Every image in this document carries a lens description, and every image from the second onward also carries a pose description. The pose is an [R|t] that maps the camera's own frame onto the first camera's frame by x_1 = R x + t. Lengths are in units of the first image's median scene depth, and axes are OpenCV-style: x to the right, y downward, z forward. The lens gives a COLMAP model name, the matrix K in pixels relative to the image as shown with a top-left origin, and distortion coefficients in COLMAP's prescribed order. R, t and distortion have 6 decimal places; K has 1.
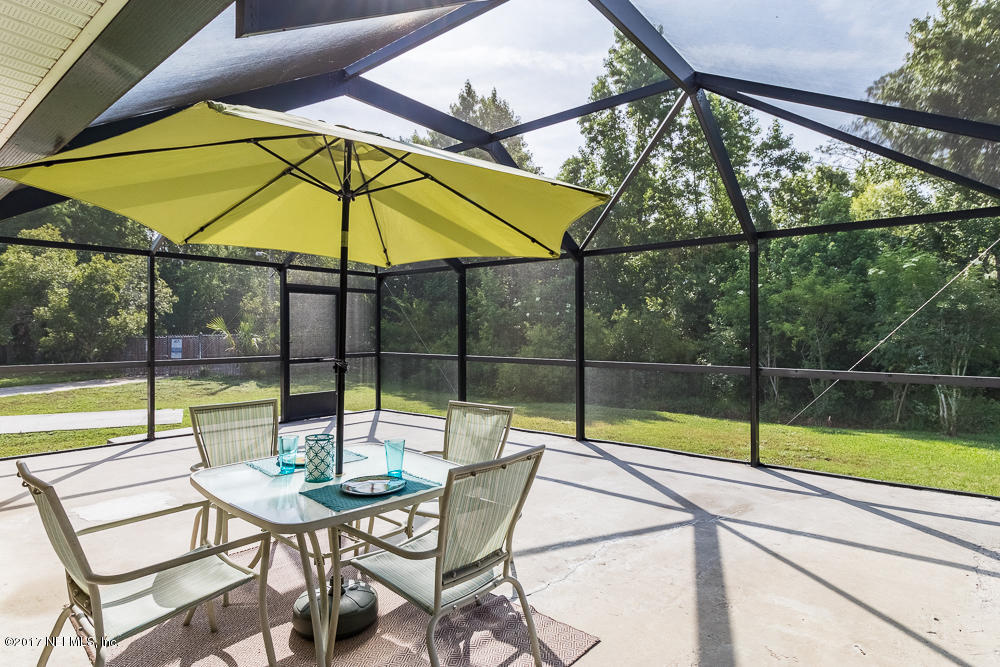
lens RADIAL K [[543.5, 0, 501.7], [0, 543.5, 331.8], [0, 0, 1]] dist [0.003269, -0.006271]
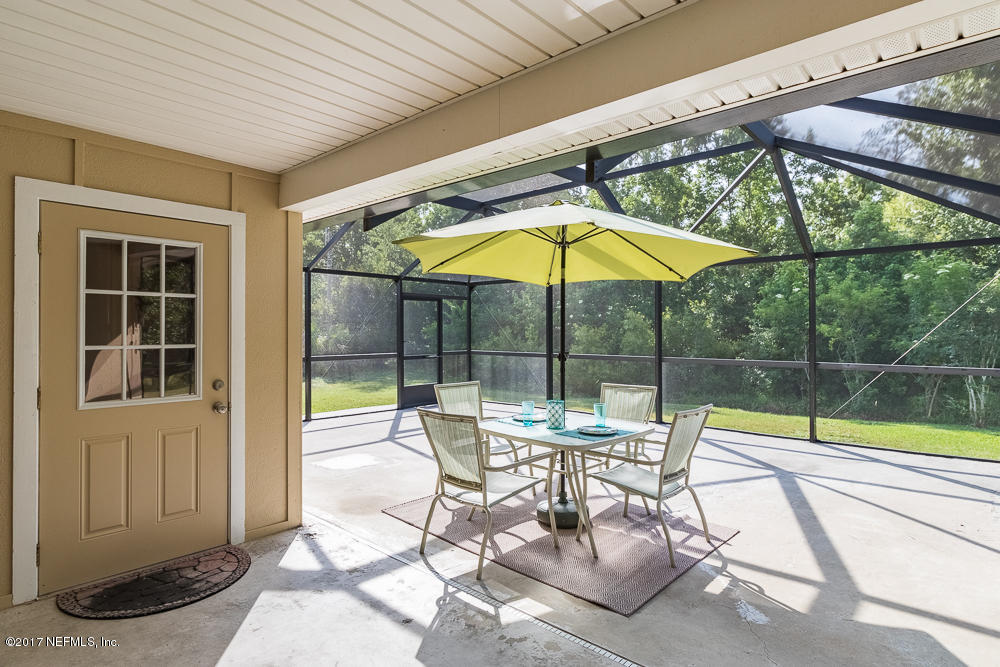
lens RADIAL K [[543.5, 0, 497.7], [0, 543.5, 333.0], [0, 0, 1]] dist [0.003269, -0.006271]
pose [[0.999209, -0.000059, -0.039776, -0.083515], [0.000115, 0.999999, 0.001402, -0.001080], [0.039776, -0.001406, 0.999208, -0.108942]]
